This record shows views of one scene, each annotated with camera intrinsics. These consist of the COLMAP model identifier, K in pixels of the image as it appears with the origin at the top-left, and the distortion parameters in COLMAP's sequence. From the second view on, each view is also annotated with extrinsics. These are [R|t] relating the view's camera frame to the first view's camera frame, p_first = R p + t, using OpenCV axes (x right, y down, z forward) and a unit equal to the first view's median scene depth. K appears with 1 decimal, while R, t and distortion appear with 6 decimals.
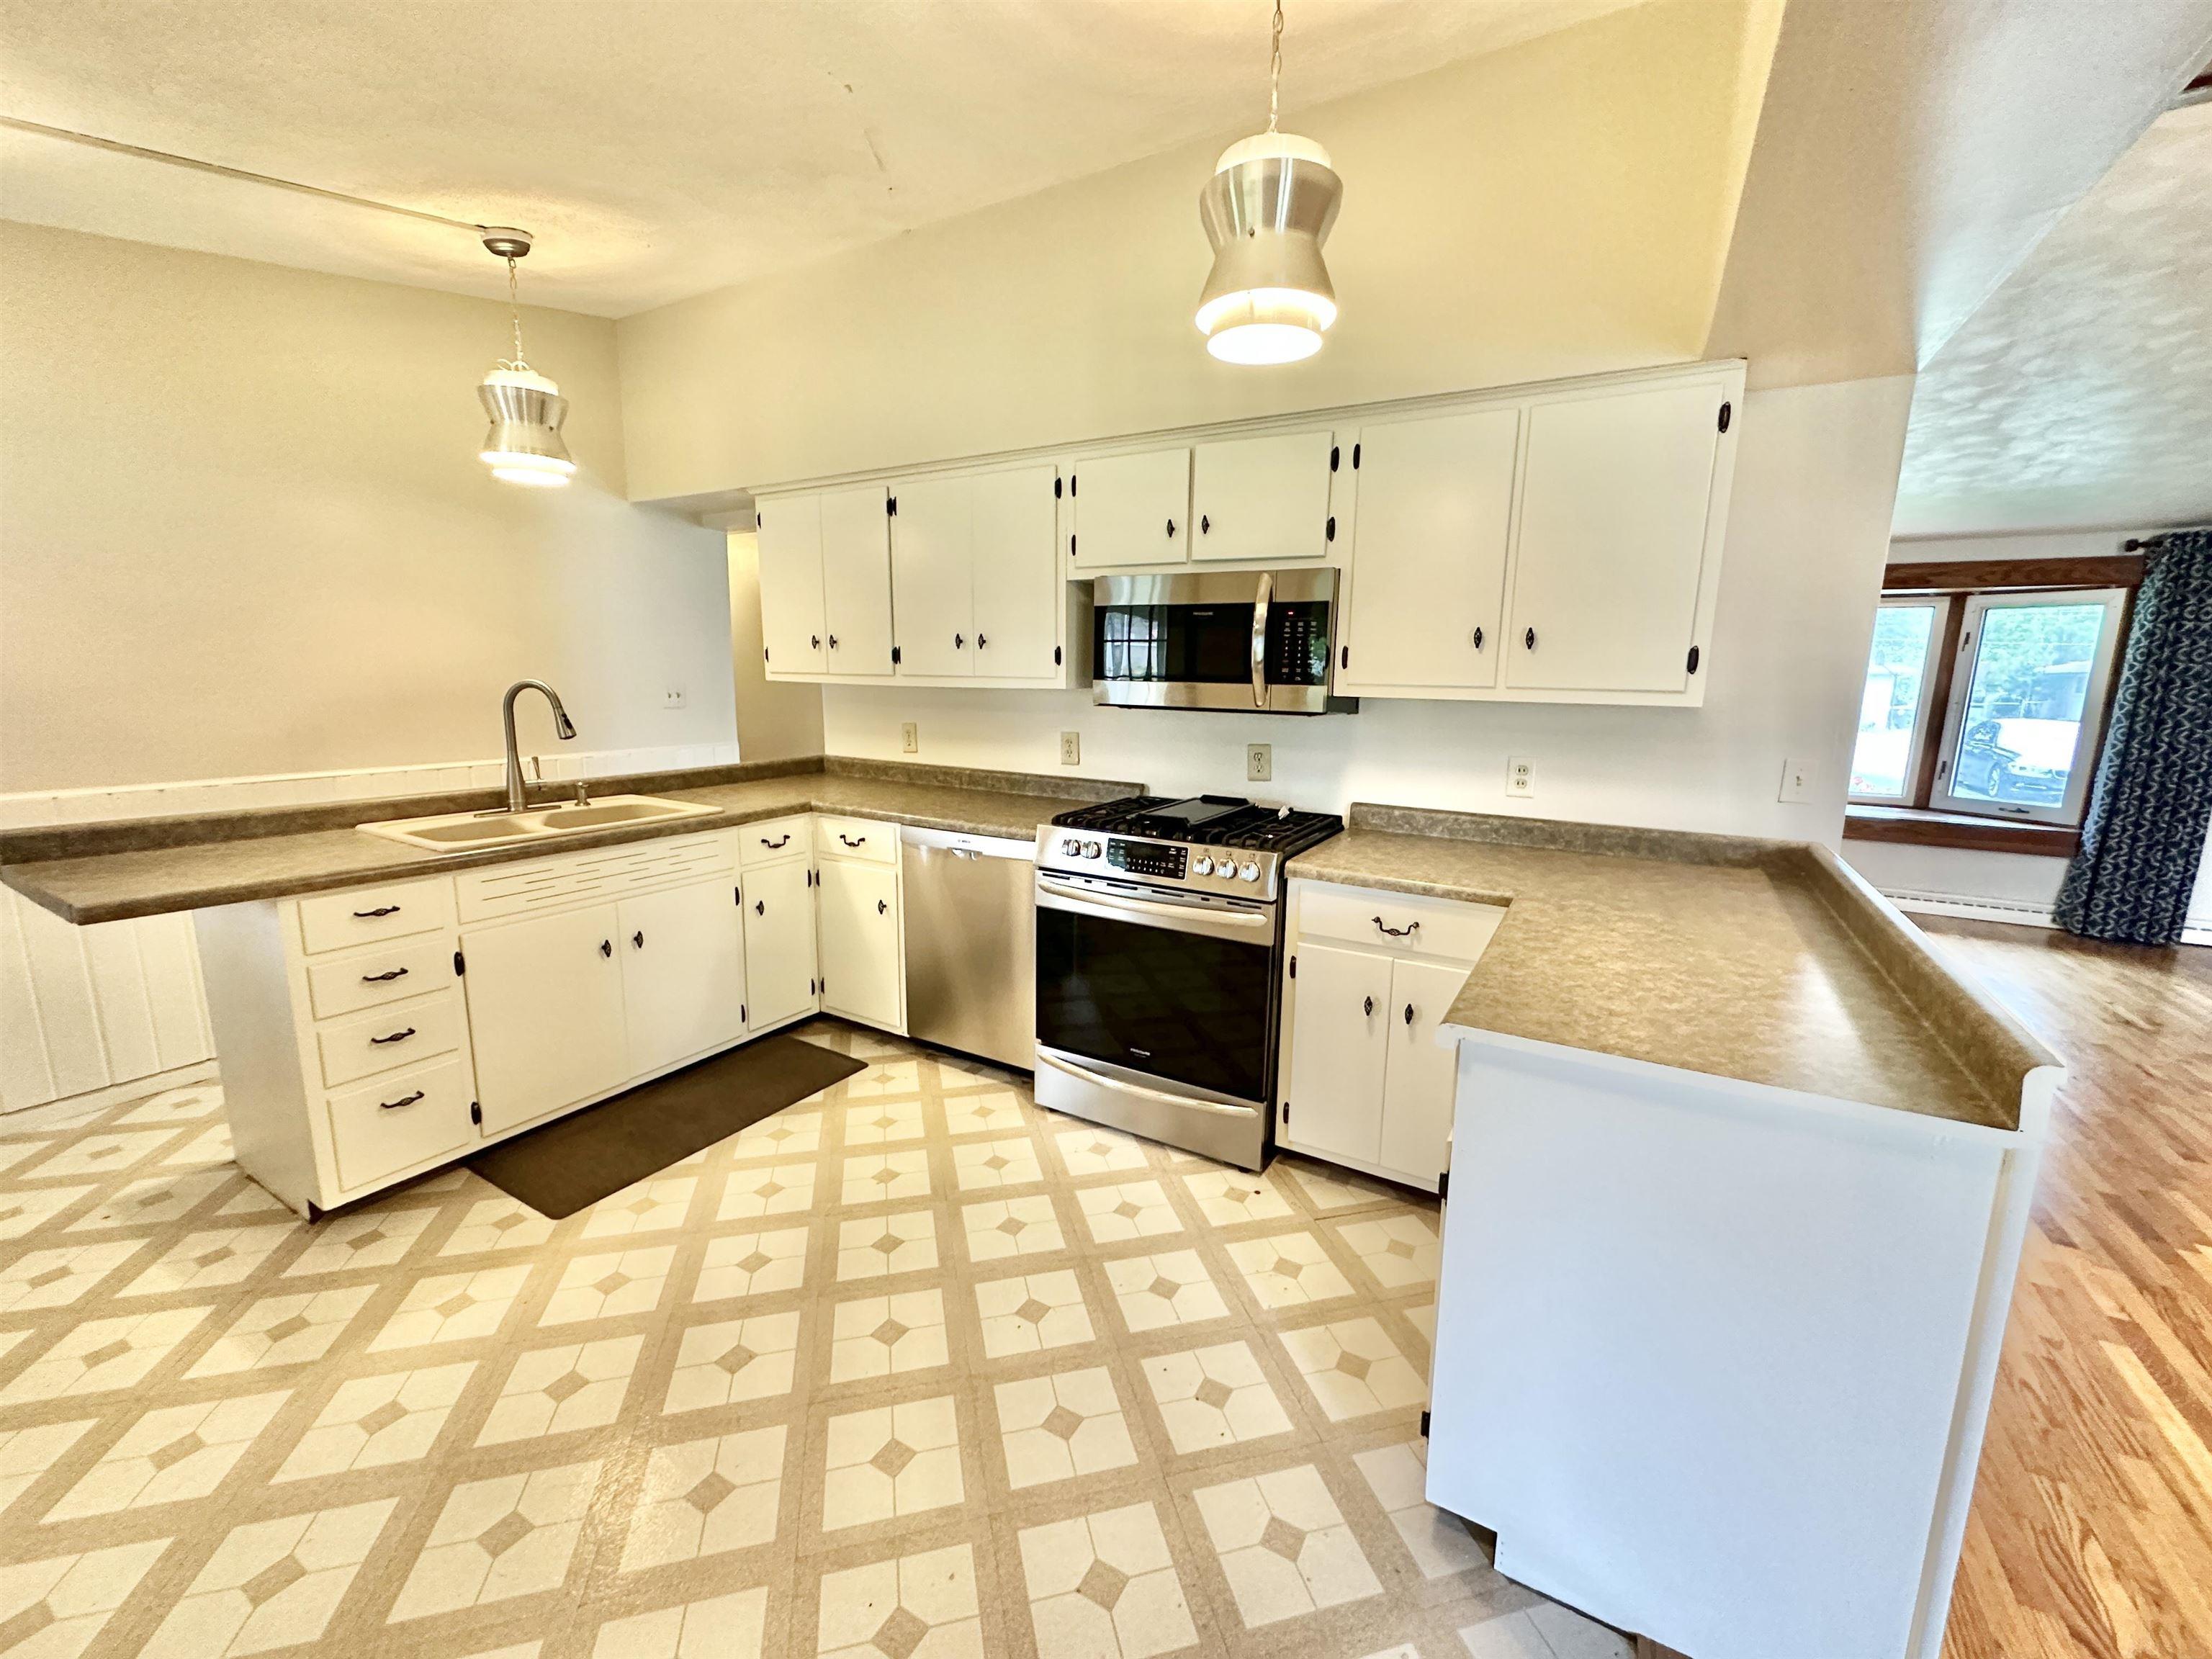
lens RADIAL K [[877.3, 0, 1112.7], [0, 877.3, 830.4], [0, 0, 1]] dist [-0.005898, 0.001350]
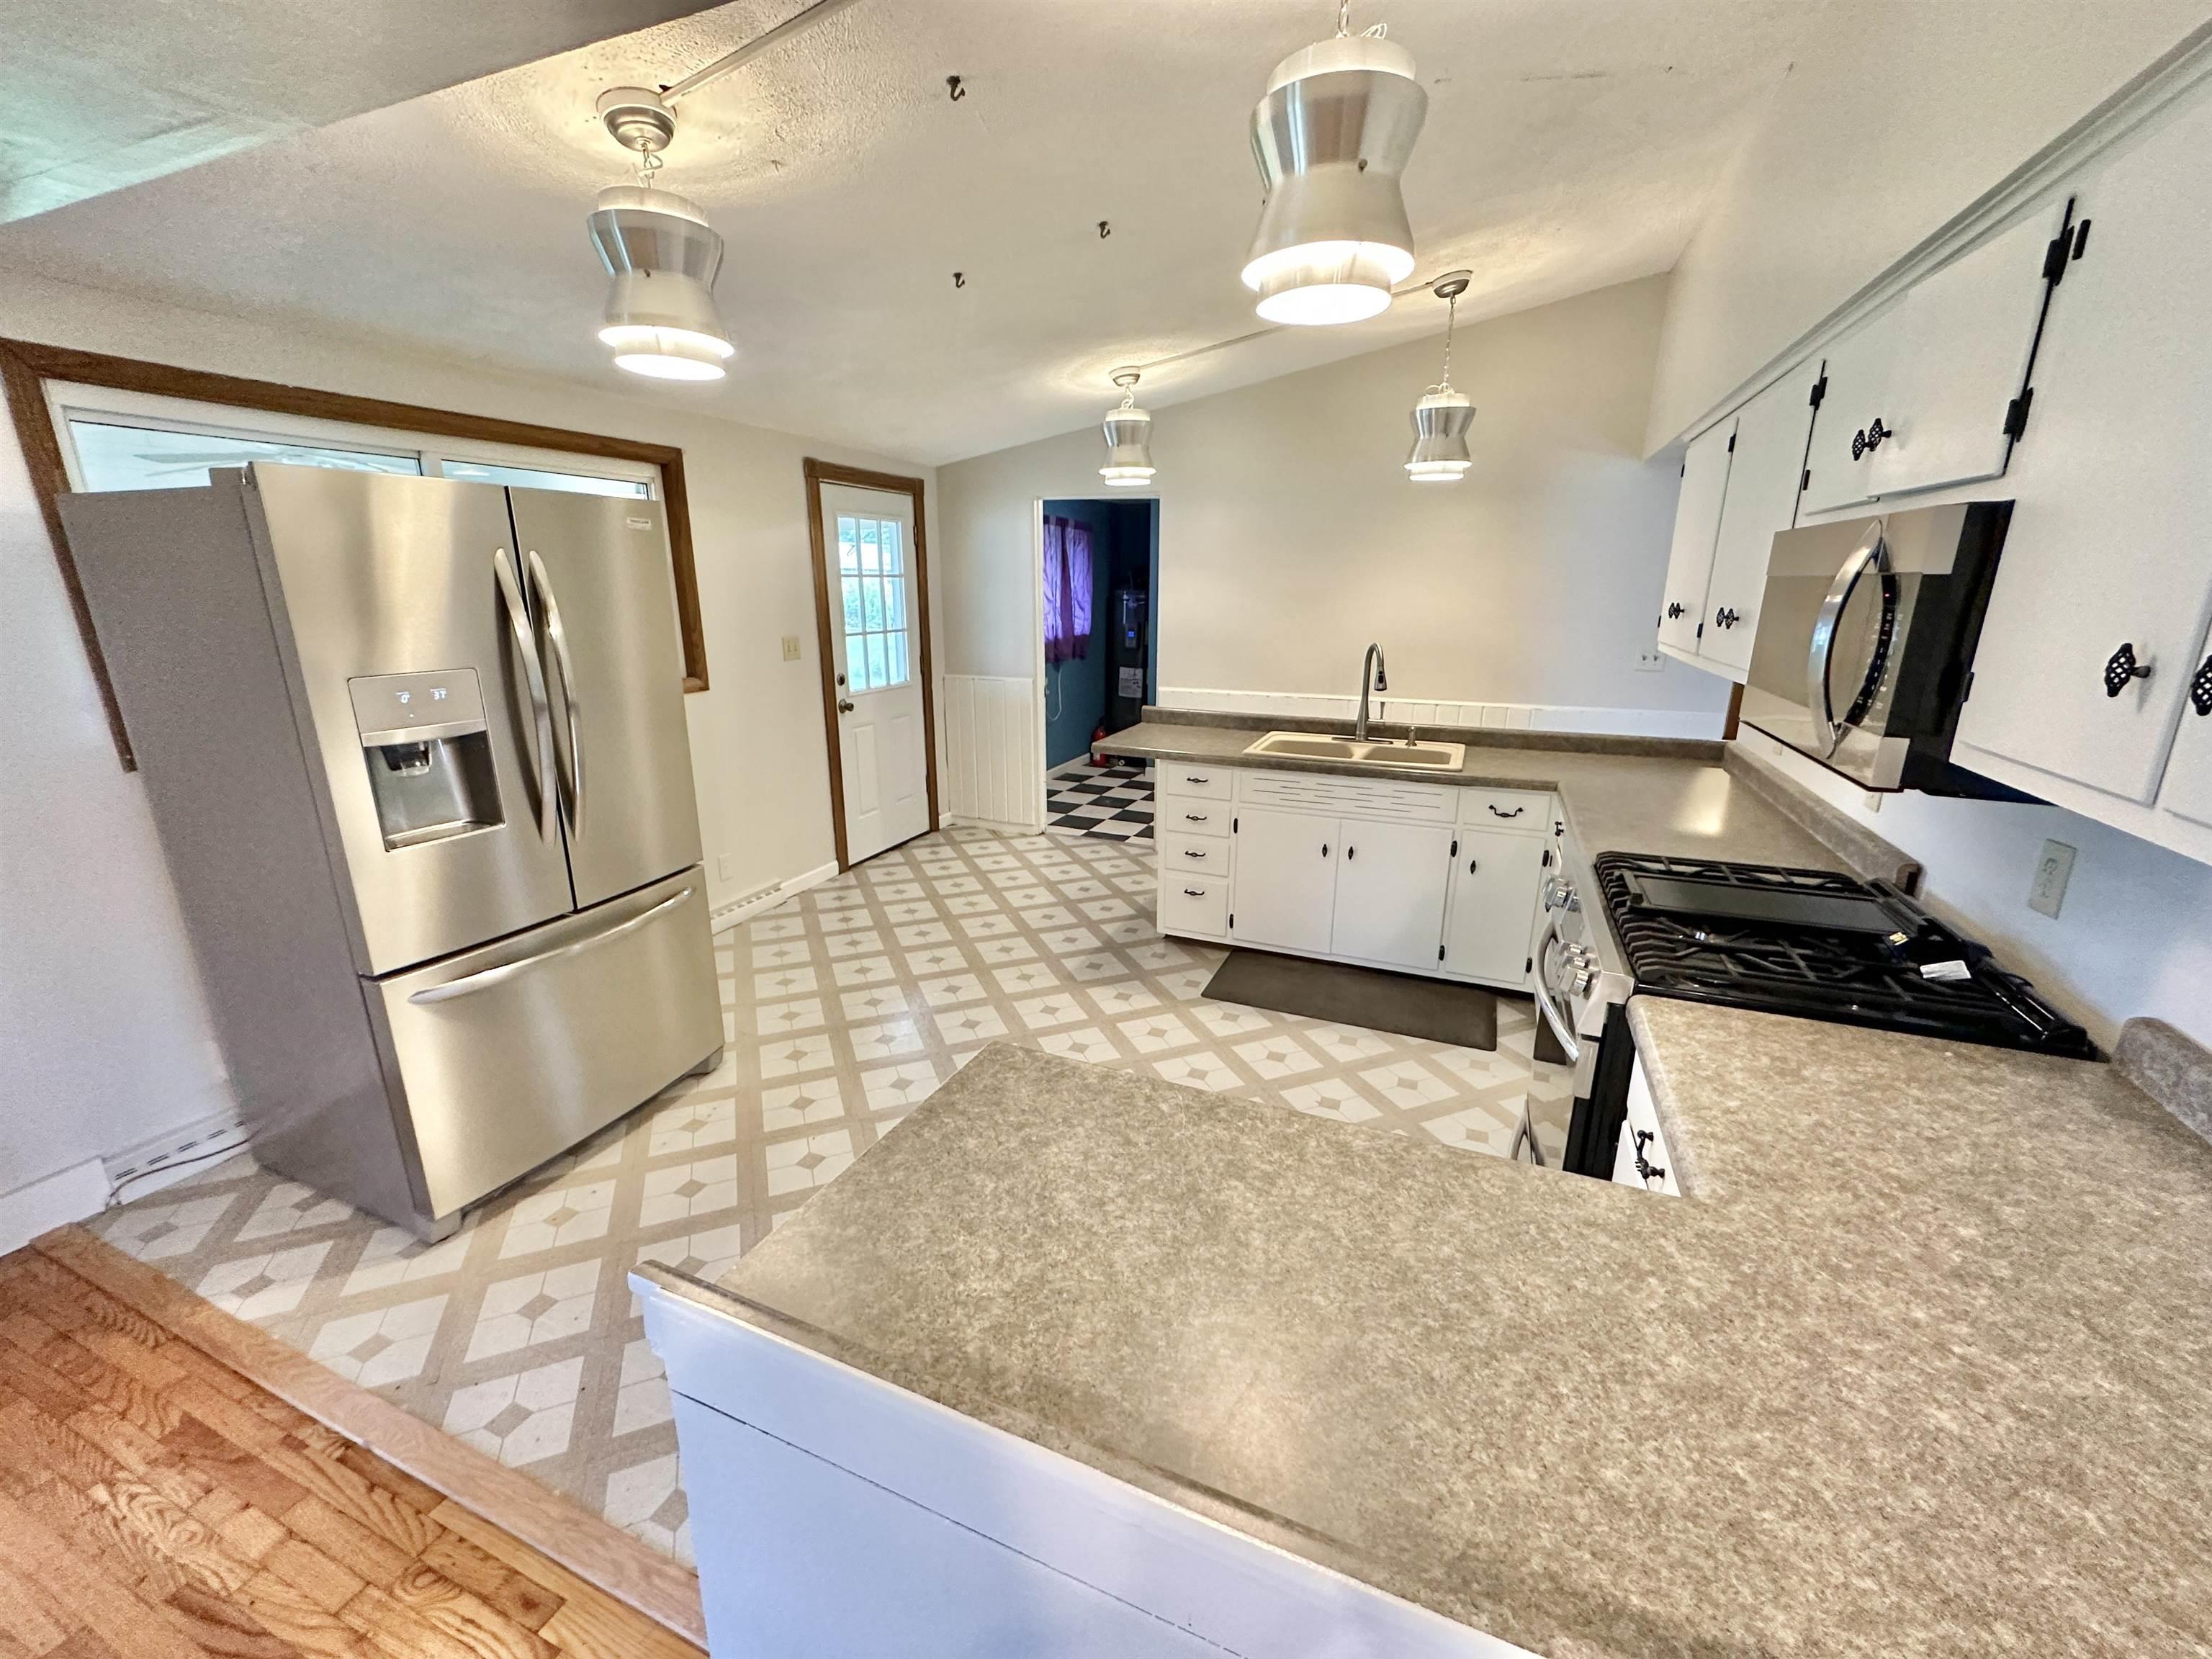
lens RADIAL K [[877.3, 0, 1102.9], [0, 877.3, 830.8], [0, 0, 1]] dist [-0.005898, 0.001350]
pose [[0.132984, 0.252925, -0.958303, 0.605223], [-0.177773, 0.957297, 0.227990, -0.128409], [0.975045, 0.140042, 0.172268, 0.408608]]
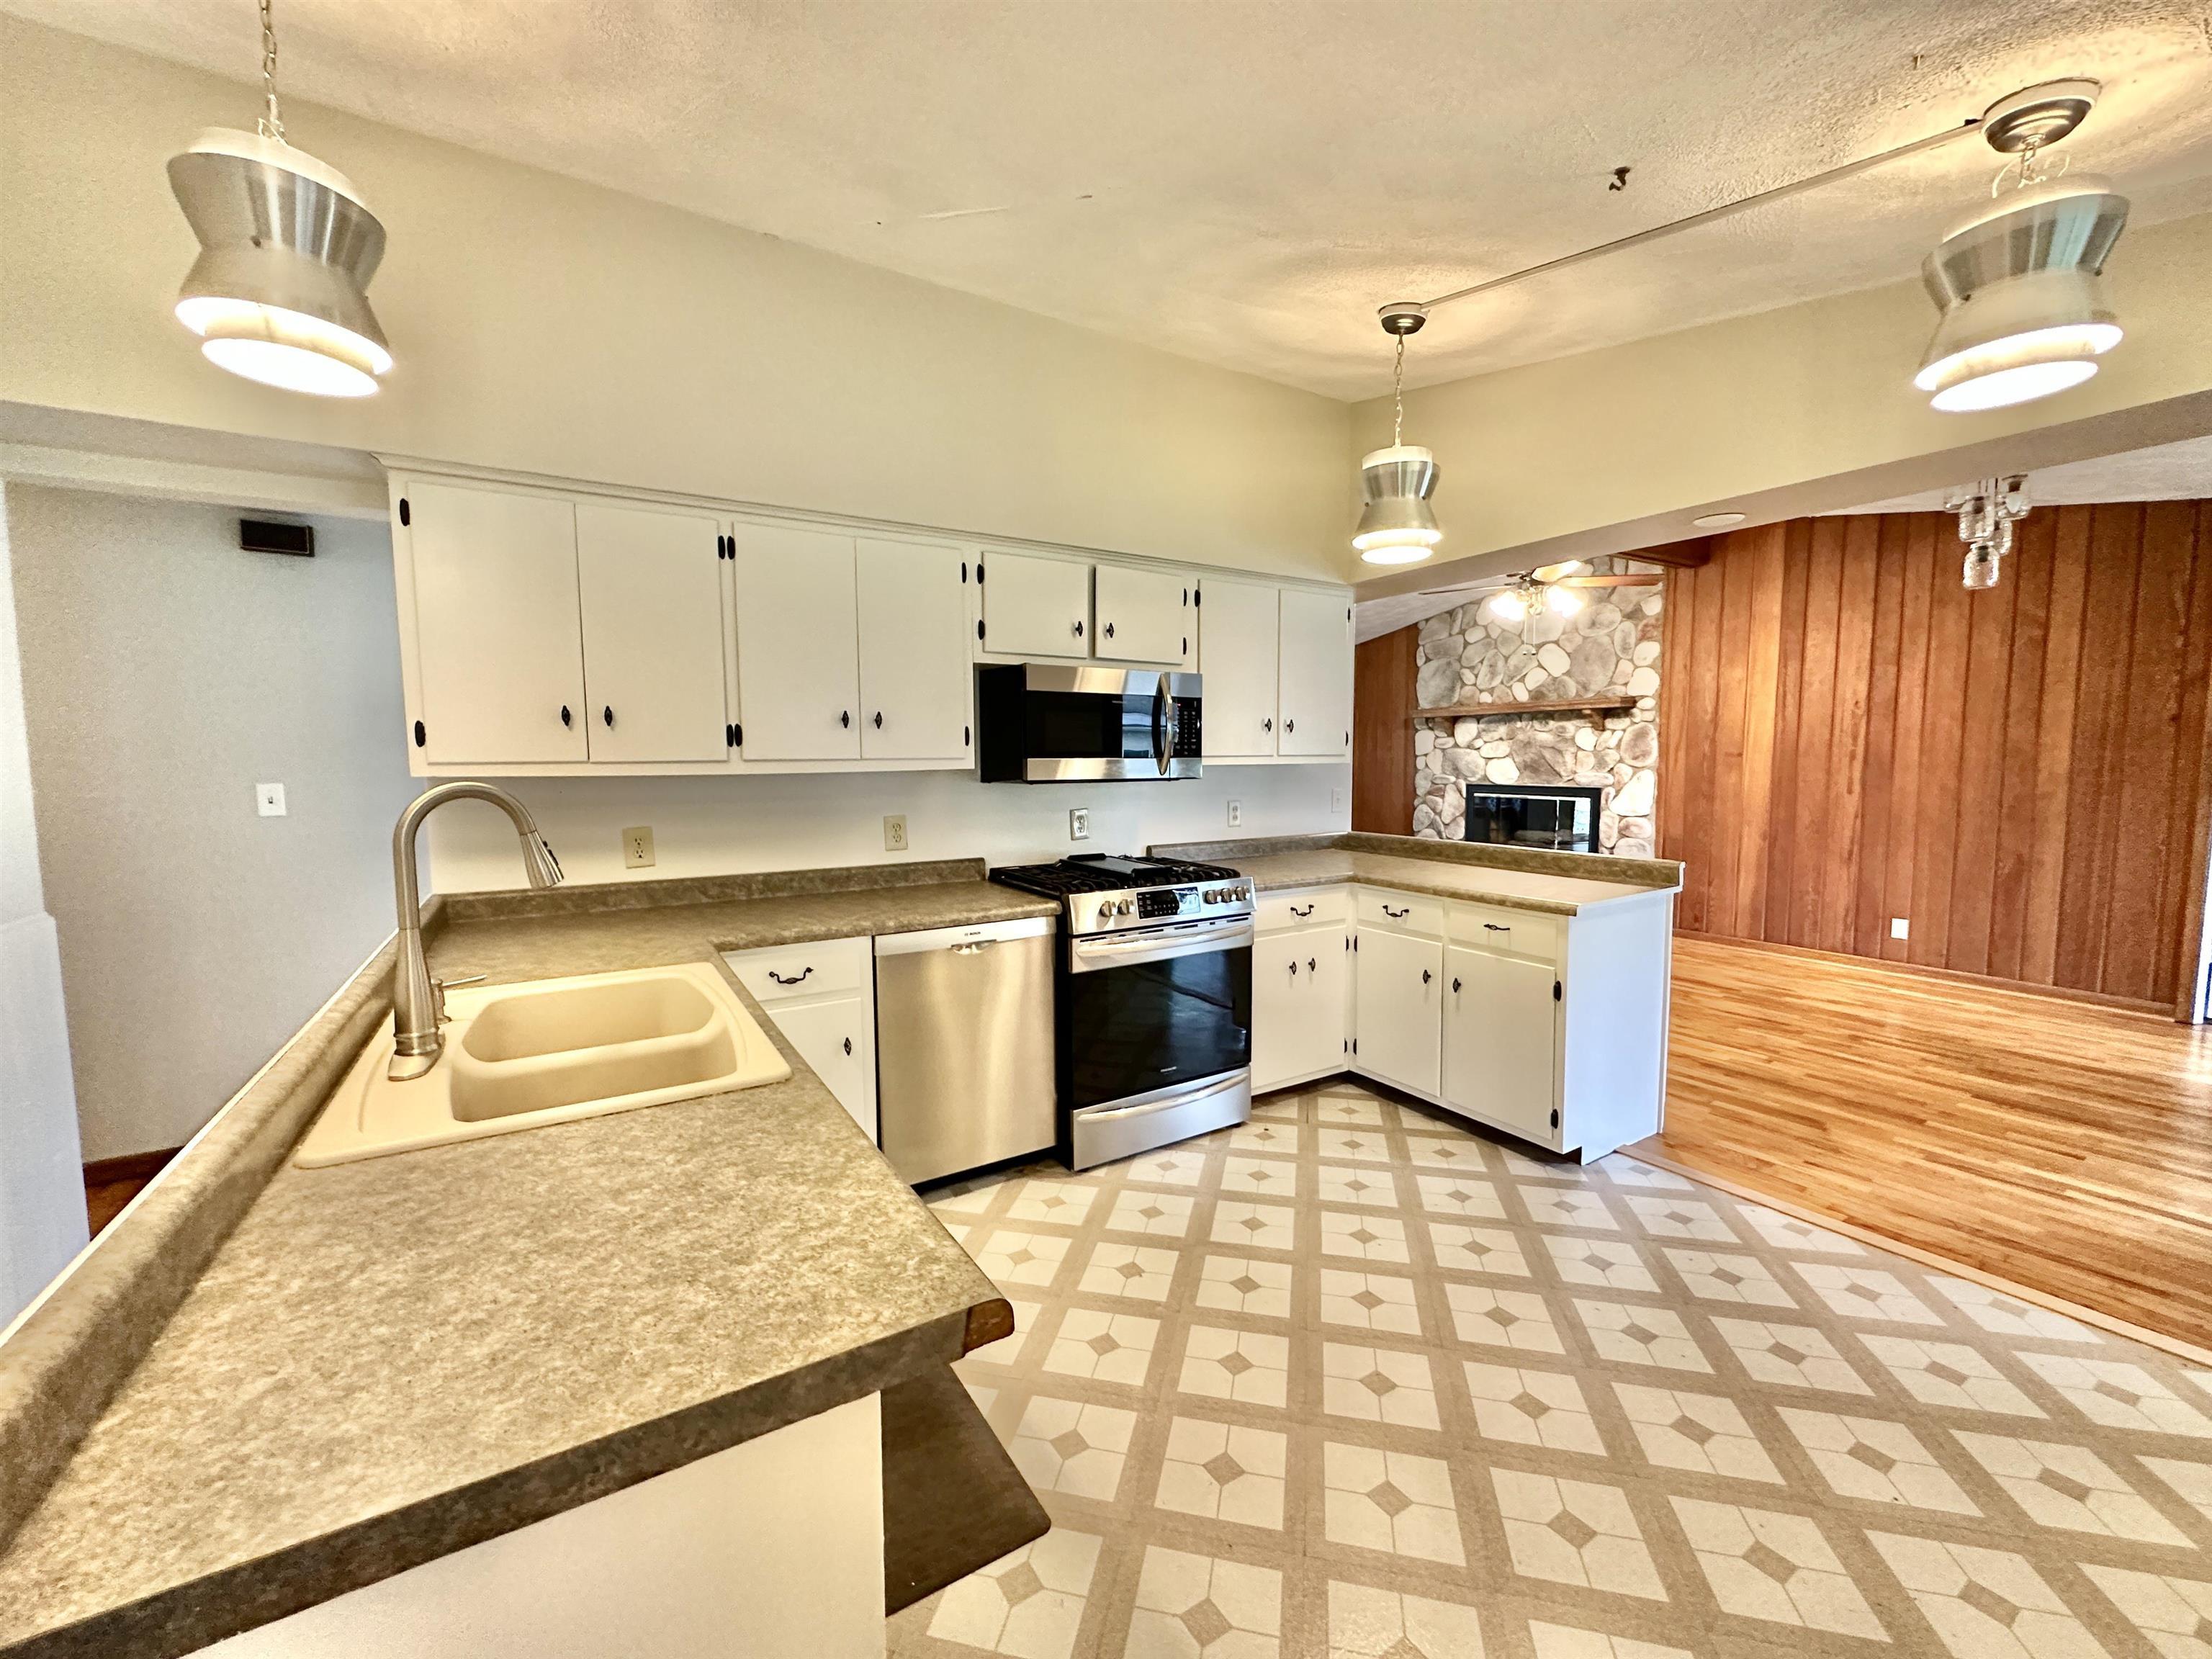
lens RADIAL K [[877.3, 0, 1104.7], [0, 877.3, 828.8], [0, 0, 1]] dist [-0.005898, 0.001350]
pose [[0.472143, -0.093170, 0.876584, -0.927673], [0.170599, 0.985257, 0.012834, -0.086902], [-0.864857, 0.143485, 0.481077, 0.426863]]
